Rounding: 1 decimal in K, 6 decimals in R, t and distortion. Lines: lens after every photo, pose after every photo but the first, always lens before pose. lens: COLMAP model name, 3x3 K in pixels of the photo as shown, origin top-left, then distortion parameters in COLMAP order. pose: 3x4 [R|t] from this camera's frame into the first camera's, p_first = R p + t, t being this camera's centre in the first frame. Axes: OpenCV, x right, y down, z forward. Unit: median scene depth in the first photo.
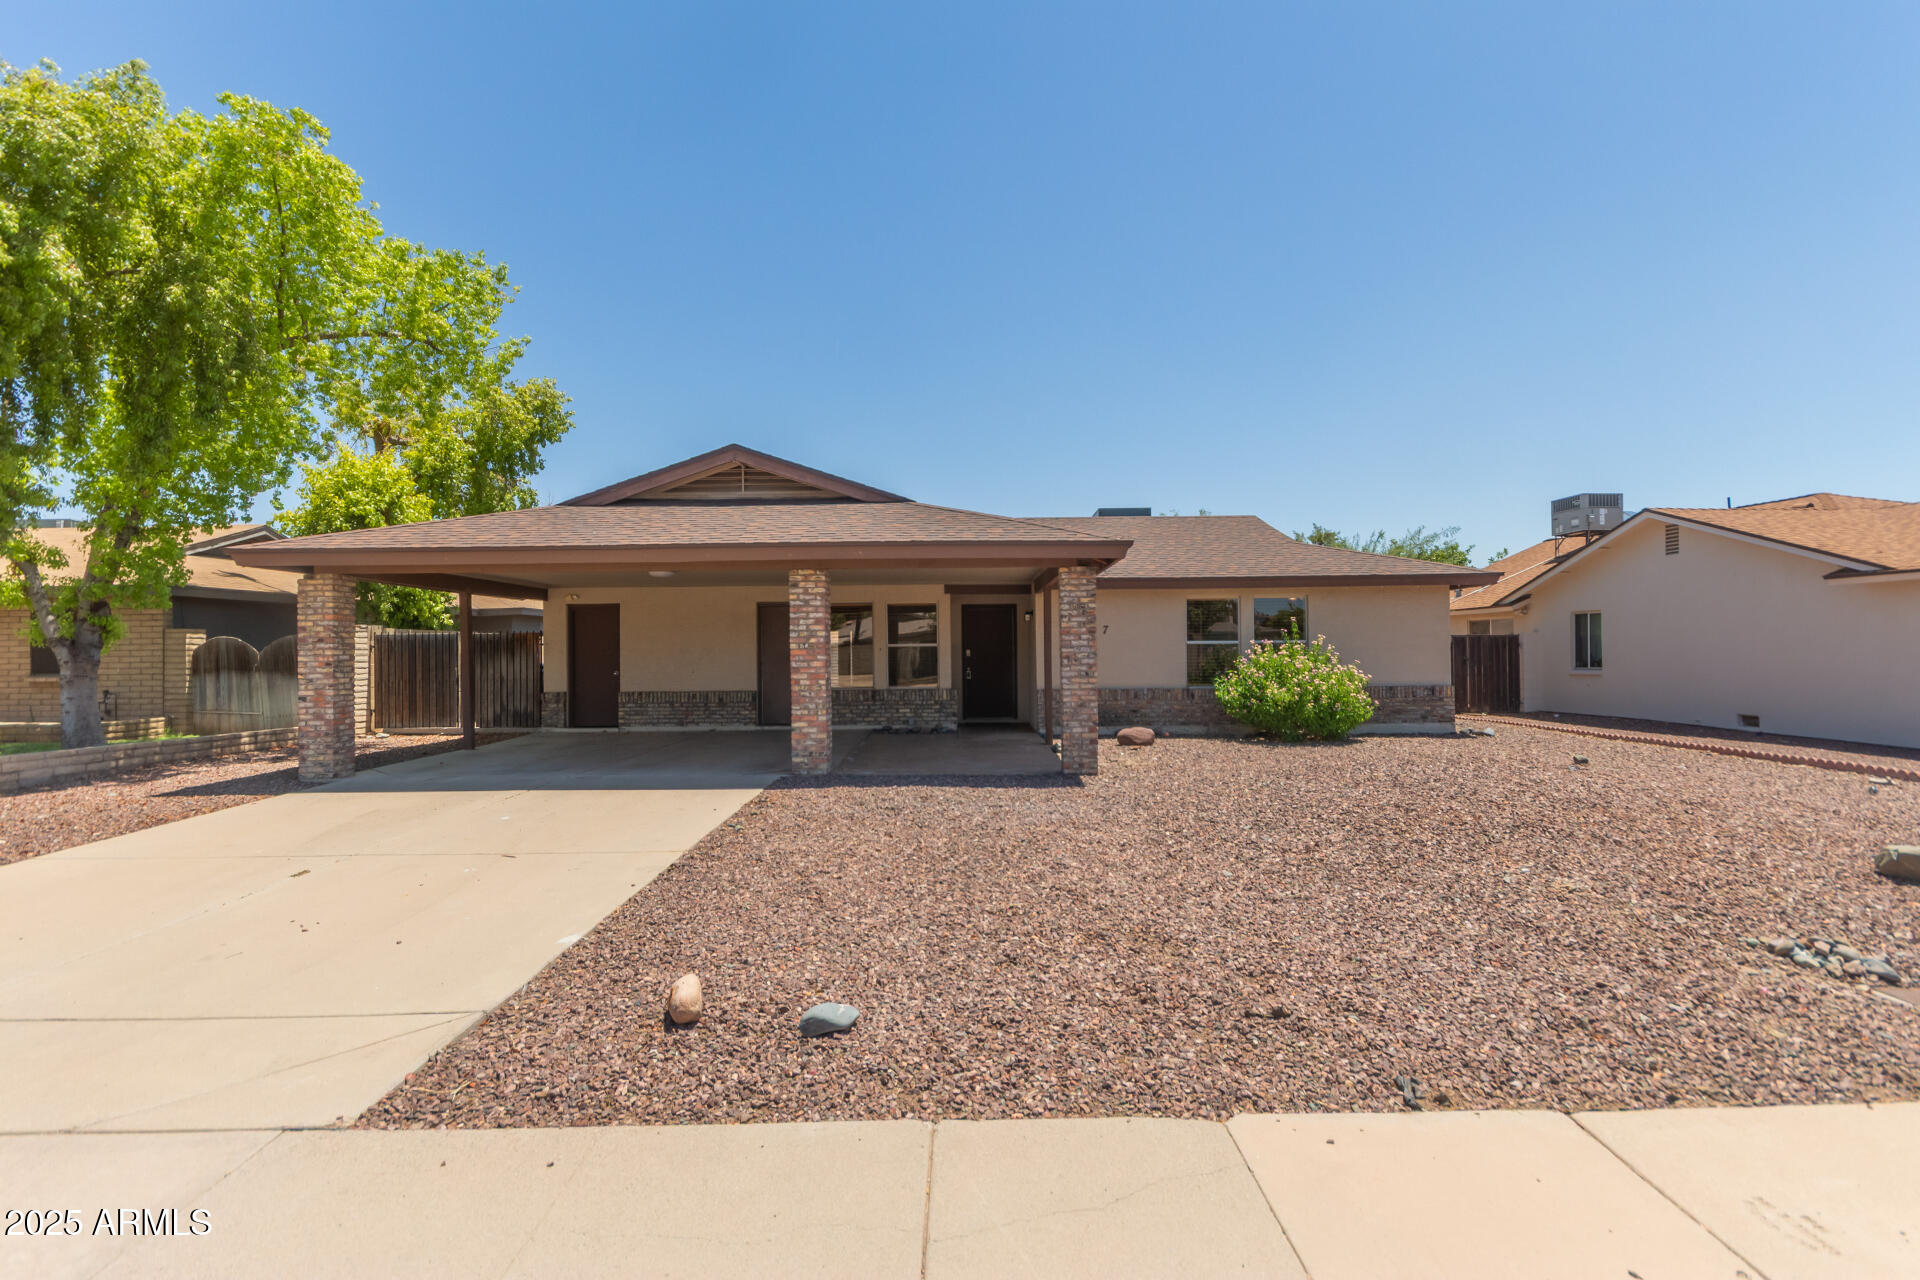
lens RADIAL K [[959.2, 0, 965.4], [0, 959.2, 640.3], [0, 0, 1]] dist [-0.000488, -0.000090]
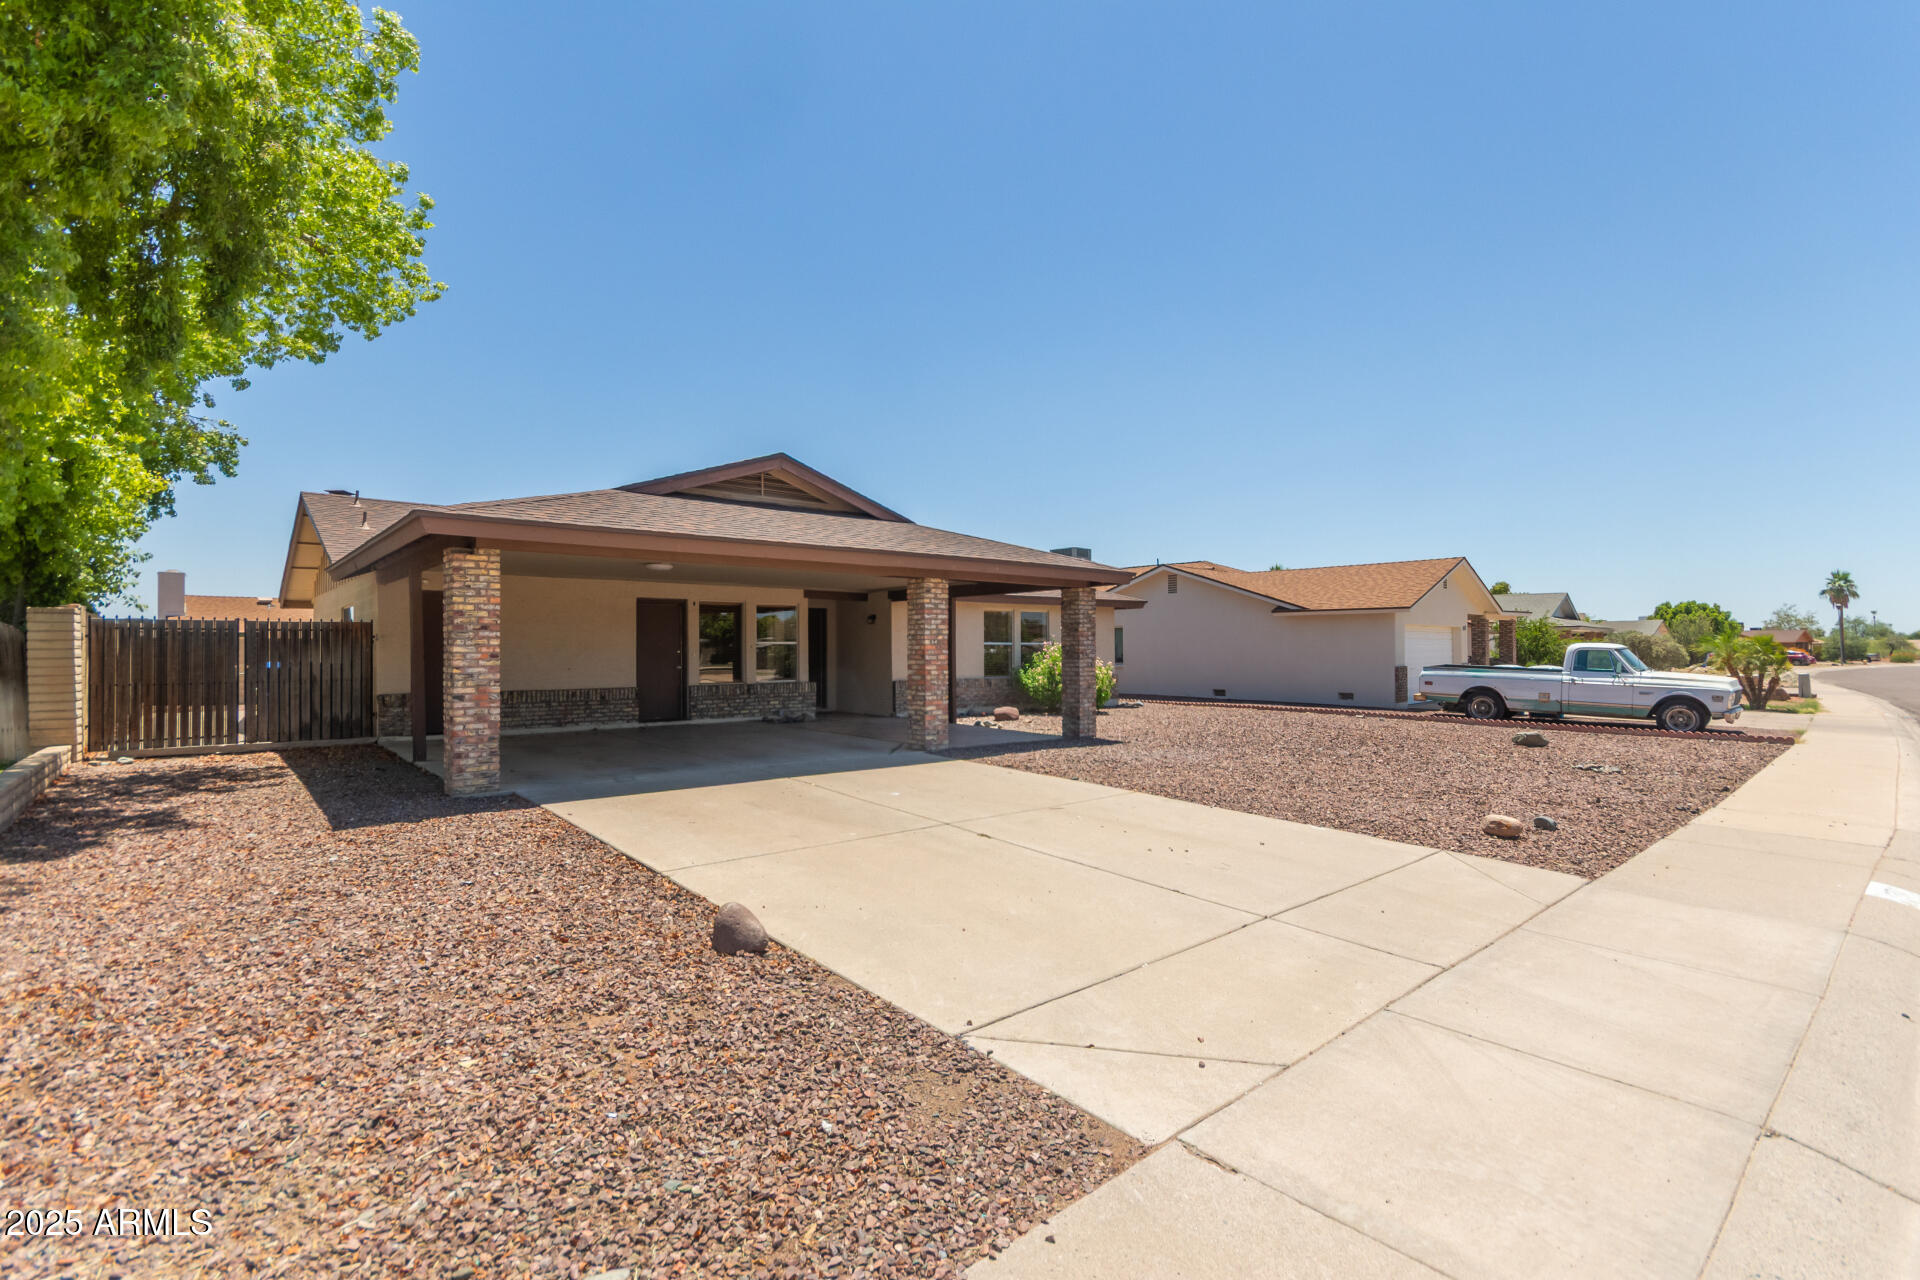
lens RADIAL K [[882.7, 0, 961.1], [0, 882.7, 644.7], [0, 0, 1]] dist [0.002815, -0.000066]
pose [[0.768492, 0.010942, 0.639765, -0.683151], [-0.010911, 0.999932, -0.003995, 0.010849], [-0.639766, -0.003910, 0.768560, 0.109760]]
